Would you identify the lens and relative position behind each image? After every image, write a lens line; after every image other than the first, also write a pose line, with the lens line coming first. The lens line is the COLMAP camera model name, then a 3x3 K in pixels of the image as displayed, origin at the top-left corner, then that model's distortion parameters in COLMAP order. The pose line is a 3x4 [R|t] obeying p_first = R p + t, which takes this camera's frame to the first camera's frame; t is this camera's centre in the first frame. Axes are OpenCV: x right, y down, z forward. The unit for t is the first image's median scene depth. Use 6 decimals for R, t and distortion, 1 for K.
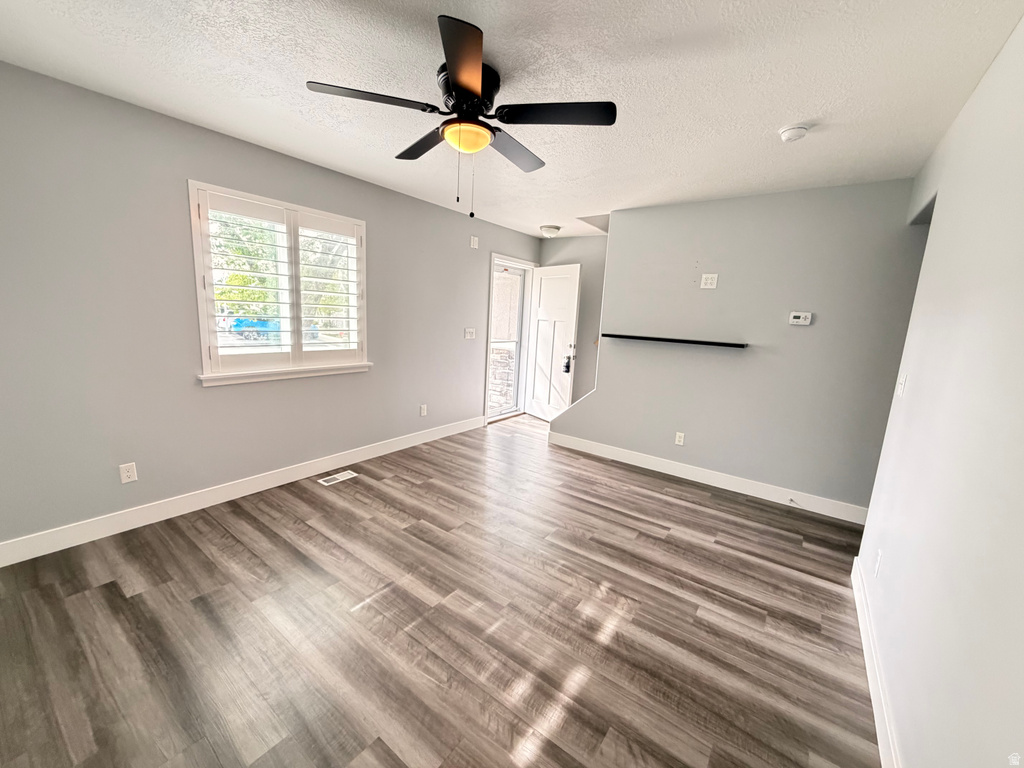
lens RADIAL K [[403.8, 0, 508.5], [0, 403.8, 384.0], [0, 0, 1]] dist [0.002172, 0.000033]
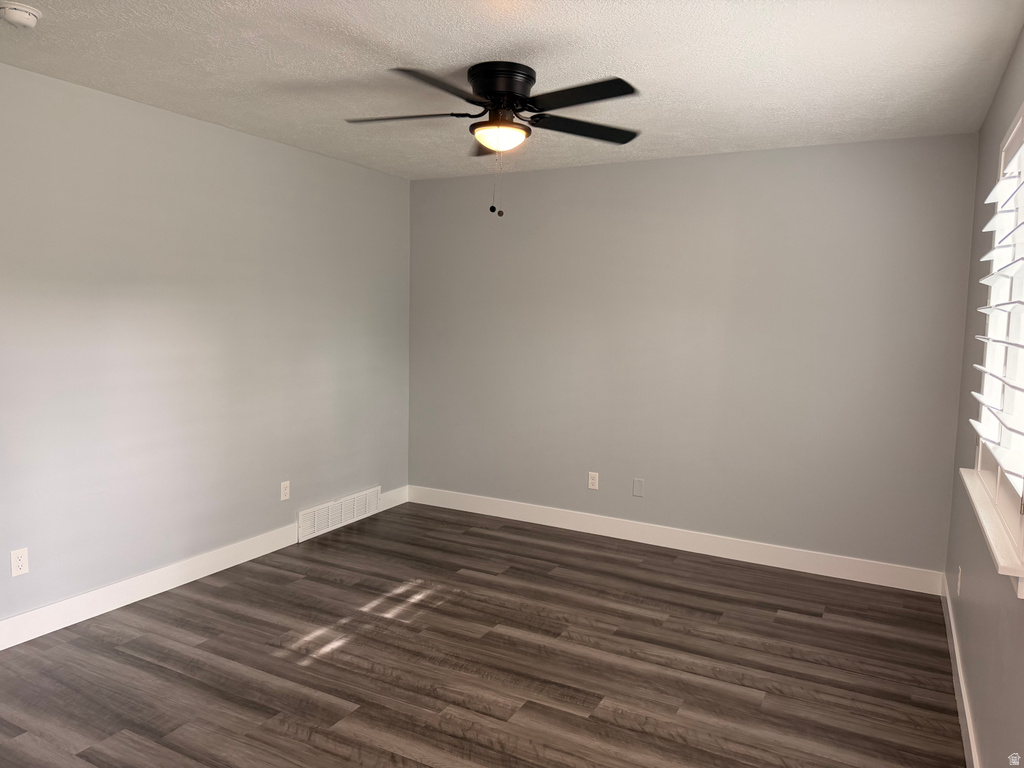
lens RADIAL K [[719.1, 0, 511.6], [0, 719.1, 384.0], [0, 0, 1]] dist [0.023998, -0.025146]
pose [[-0.986367, -0.056353, -0.154611, 0.064378], [-0.094466, 0.963213, 0.251590, -0.355435], [0.134745, 0.262766, -0.955405, 1.978269]]
